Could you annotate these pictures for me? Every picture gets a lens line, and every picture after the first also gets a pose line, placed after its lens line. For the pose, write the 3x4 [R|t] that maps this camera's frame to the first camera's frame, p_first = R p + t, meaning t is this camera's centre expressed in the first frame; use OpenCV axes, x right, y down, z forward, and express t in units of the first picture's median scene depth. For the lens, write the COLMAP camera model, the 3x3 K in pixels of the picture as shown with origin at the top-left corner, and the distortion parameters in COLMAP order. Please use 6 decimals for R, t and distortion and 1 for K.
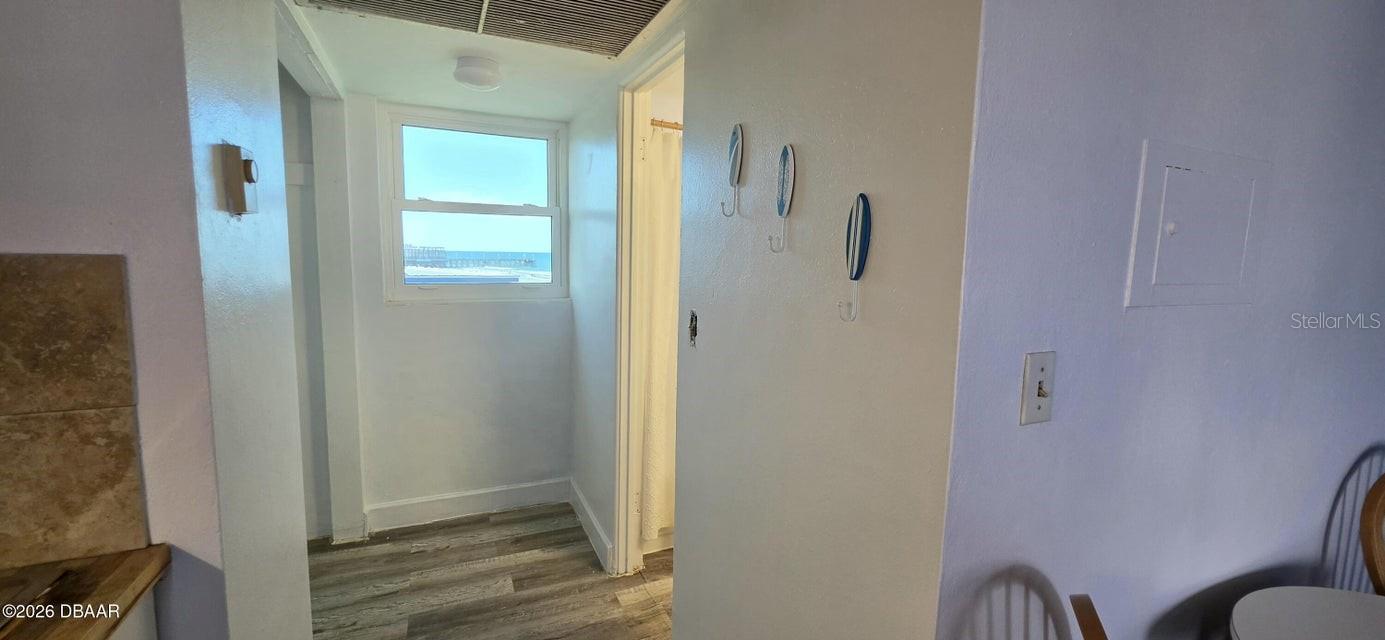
lens RADIAL K [[554.6, 0, 684.0], [0, 554.6, 317.8], [0, 0, 1]] dist [-0.000643, -0.000359]
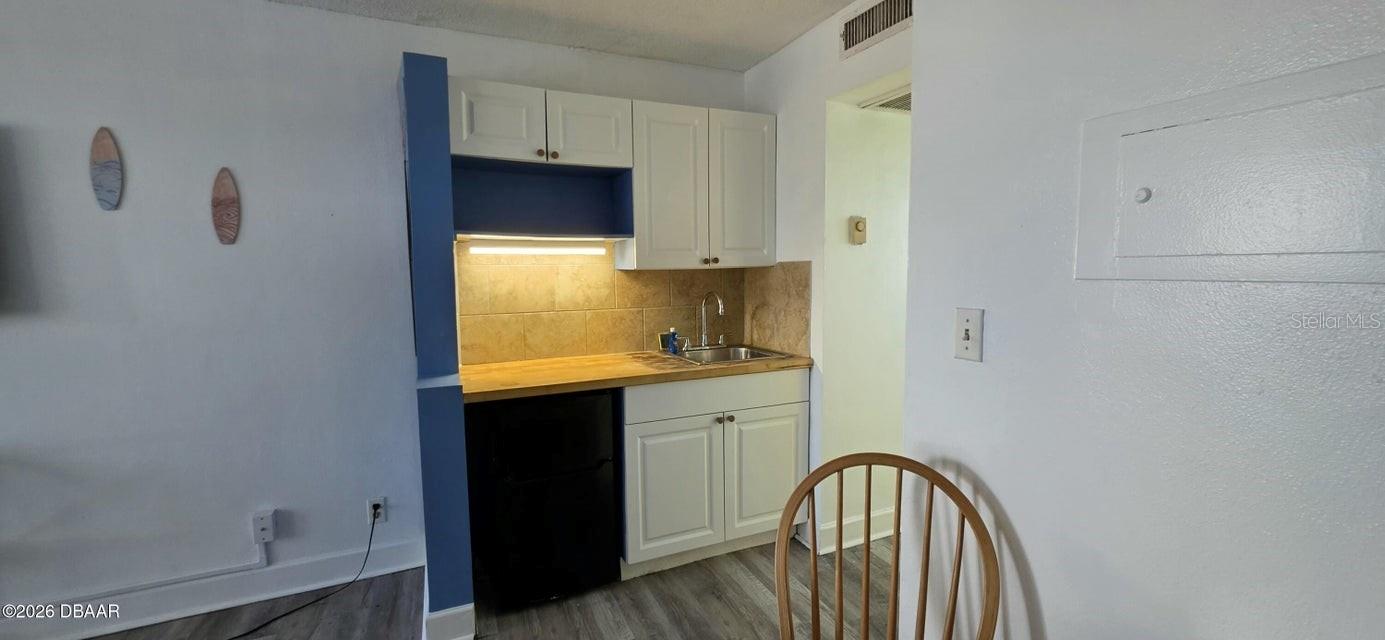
lens RADIAL K [[554.6, 0, 684.0], [0, 554.6, 317.8], [0, 0, 1]] dist [-0.000643, -0.000359]
pose [[0.007533, 0.067960, -0.997660, 0.707849], [-0.102781, 0.992456, 0.066830, 0.023645], [0.994676, 0.102037, 0.014461, 0.092192]]
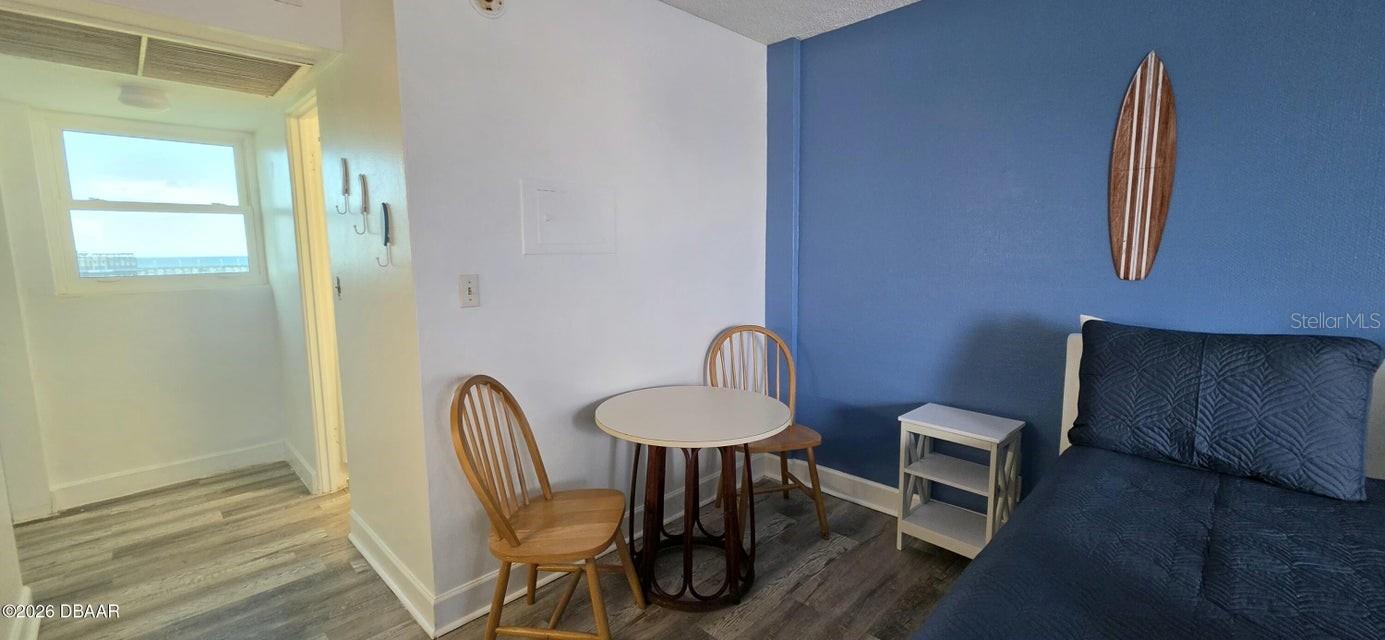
lens RADIAL K [[558.0, 0, 690.0], [0, 558.0, 317.2], [0, 0, 1]] dist [0.001858, -0.000140]
pose [[0.930355, -0.075553, 0.358791, 0.229892], [0.072628, 0.997124, 0.021645, 0.087466], [-0.359395, 0.005921, 0.933167, -0.495992]]
